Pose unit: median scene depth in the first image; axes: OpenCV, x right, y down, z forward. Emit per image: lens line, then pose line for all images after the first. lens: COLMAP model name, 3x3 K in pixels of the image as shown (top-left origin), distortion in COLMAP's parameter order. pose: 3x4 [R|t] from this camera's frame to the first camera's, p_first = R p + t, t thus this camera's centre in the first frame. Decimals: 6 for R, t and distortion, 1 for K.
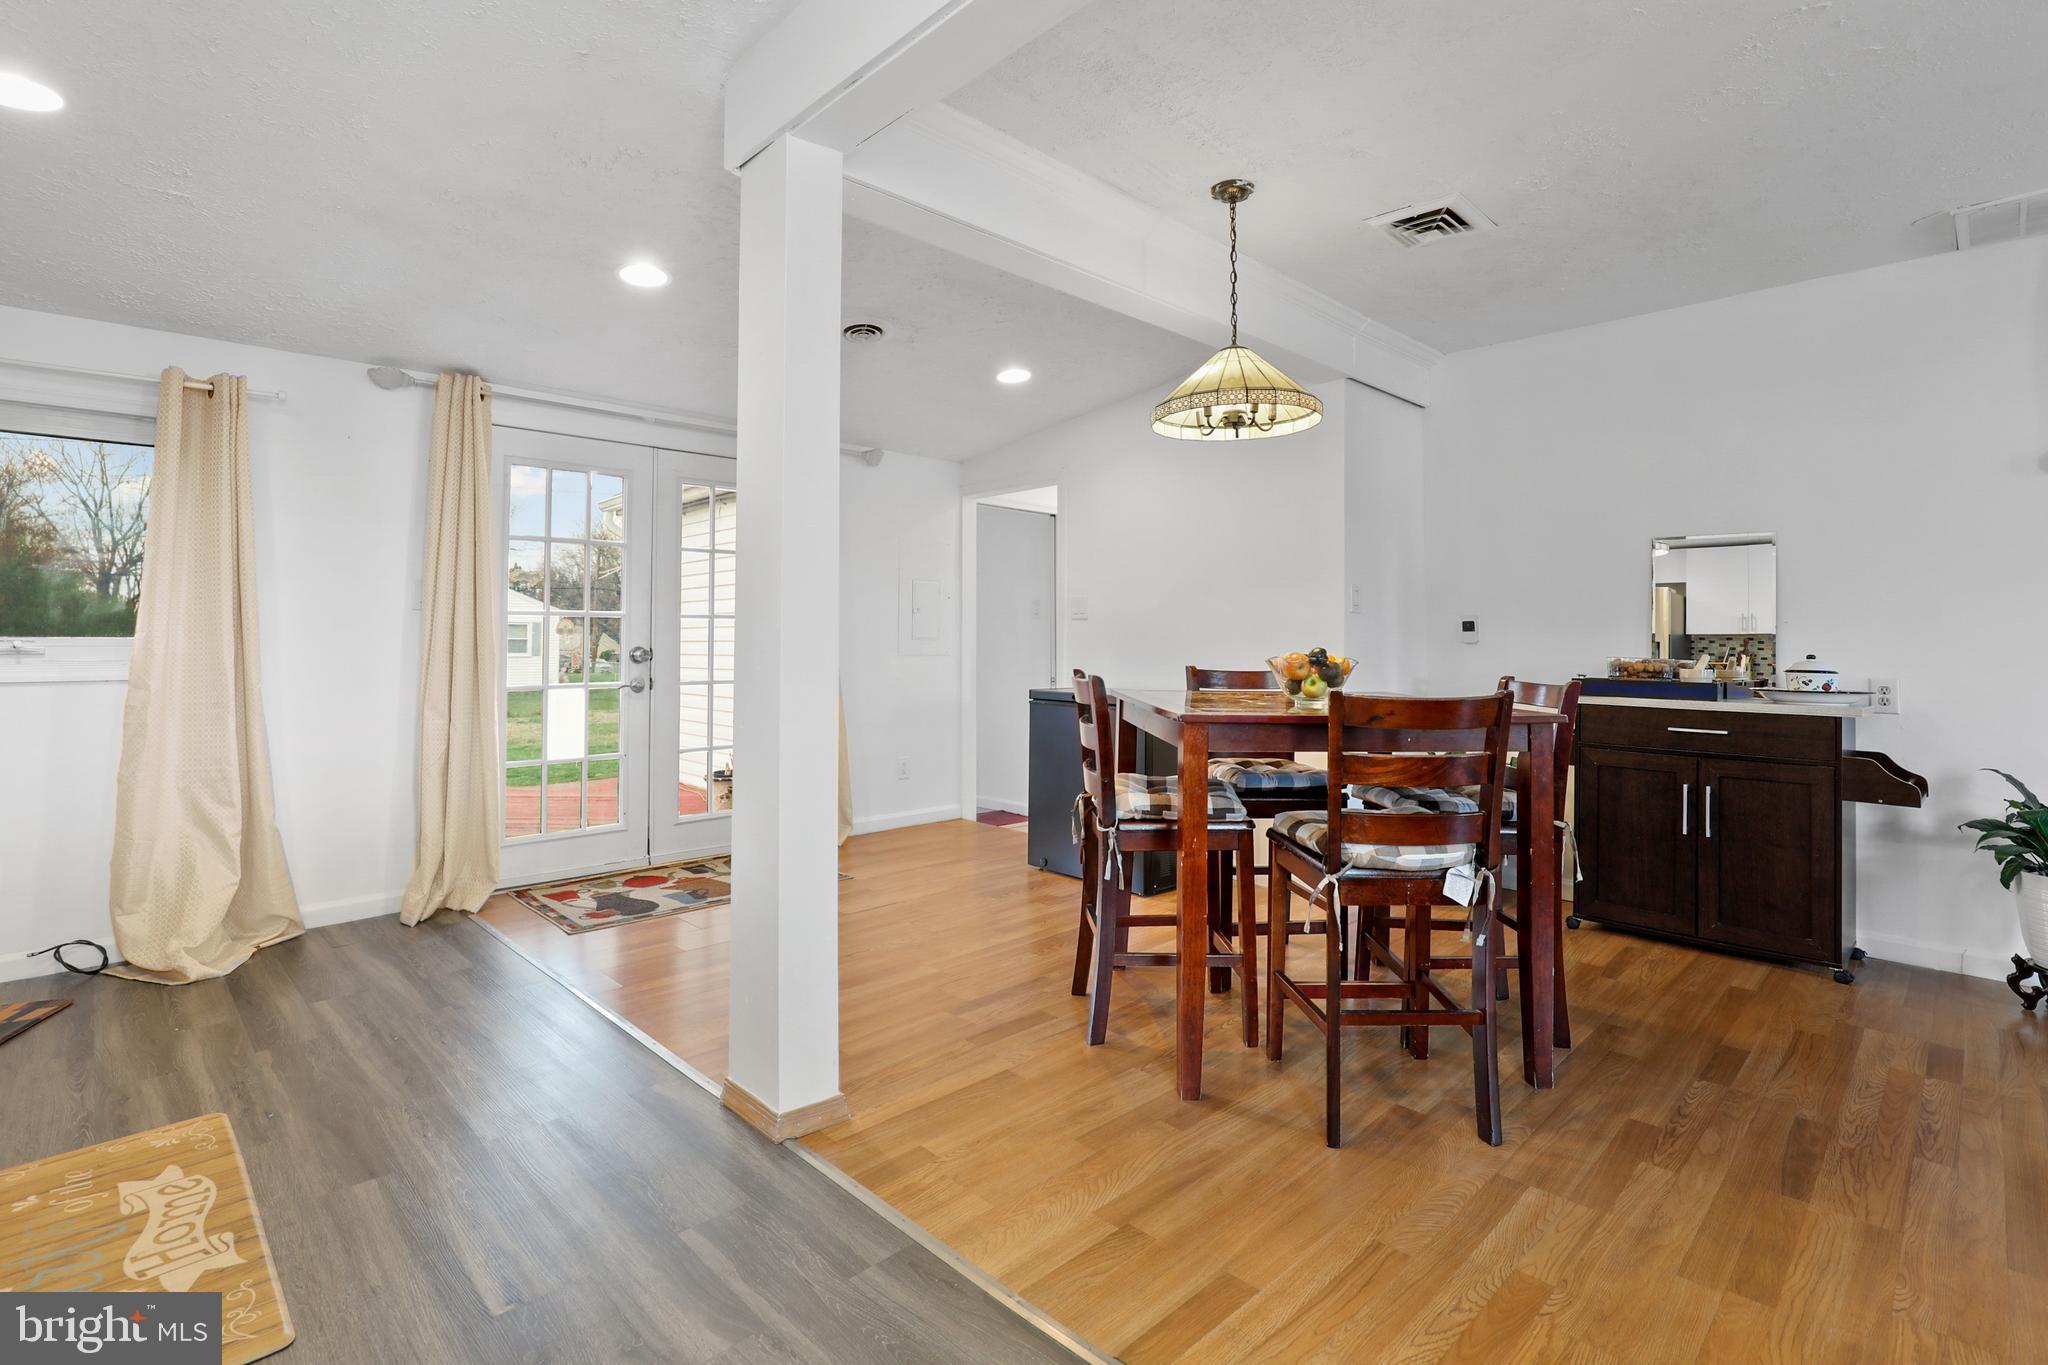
lens RADIAL K [[969.9, 0, 1021.7], [0, 969.9, 623.4], [0, 0, 1]] dist [-0.026933, 0.009936]
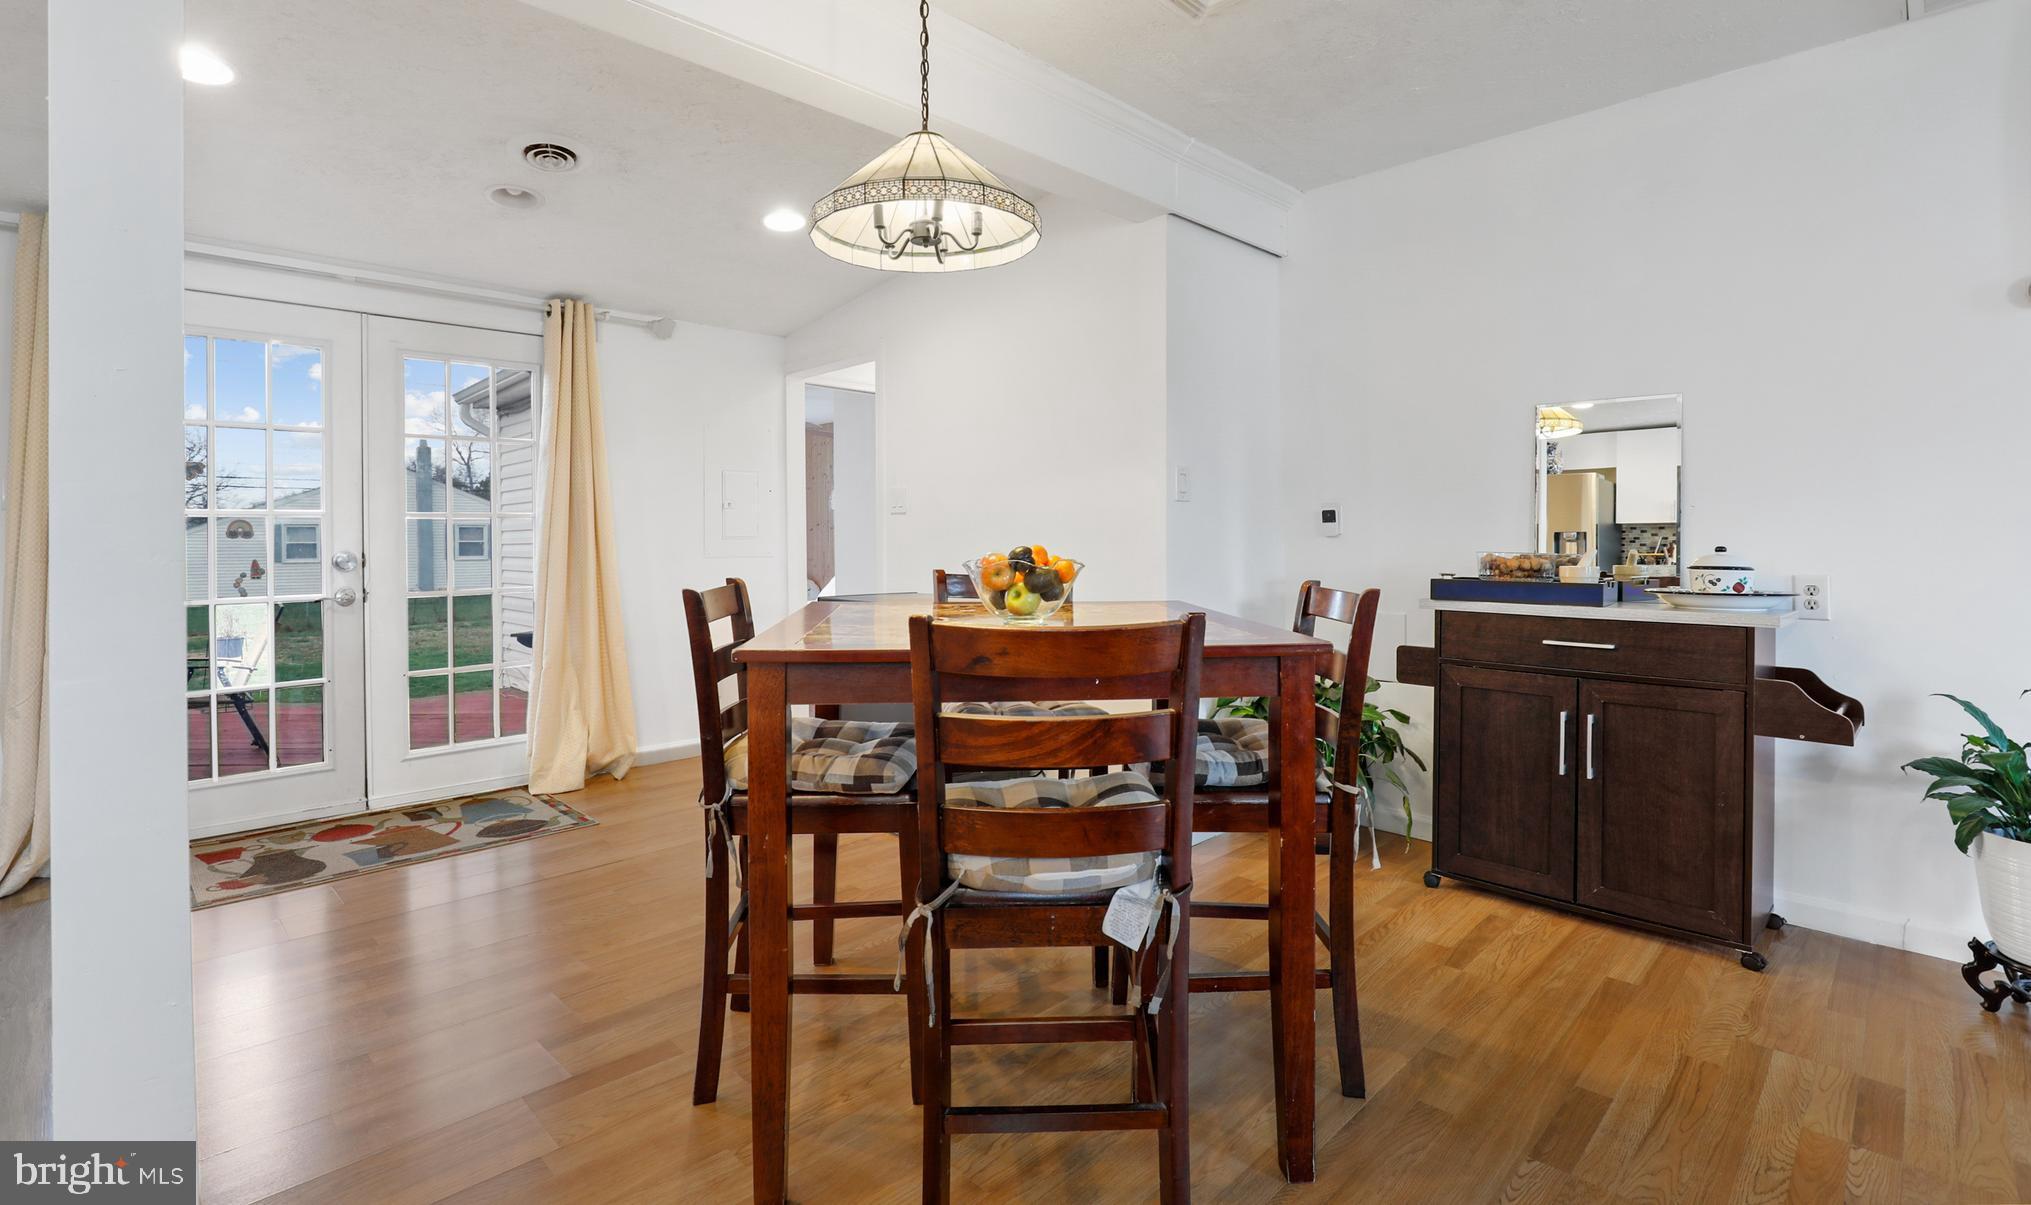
lens RADIAL K [[944.7, 0, 1021.7], [0, 944.7, 543.3], [0, 0, 1]] dist [-0.027962, 0.011309]
pose [[0.999784, -0.011506, 0.017298, 0.252014], [0.011085, 0.999644, 0.024257, 0.005278], [-0.017571, -0.024060, 0.999556, 0.256981]]
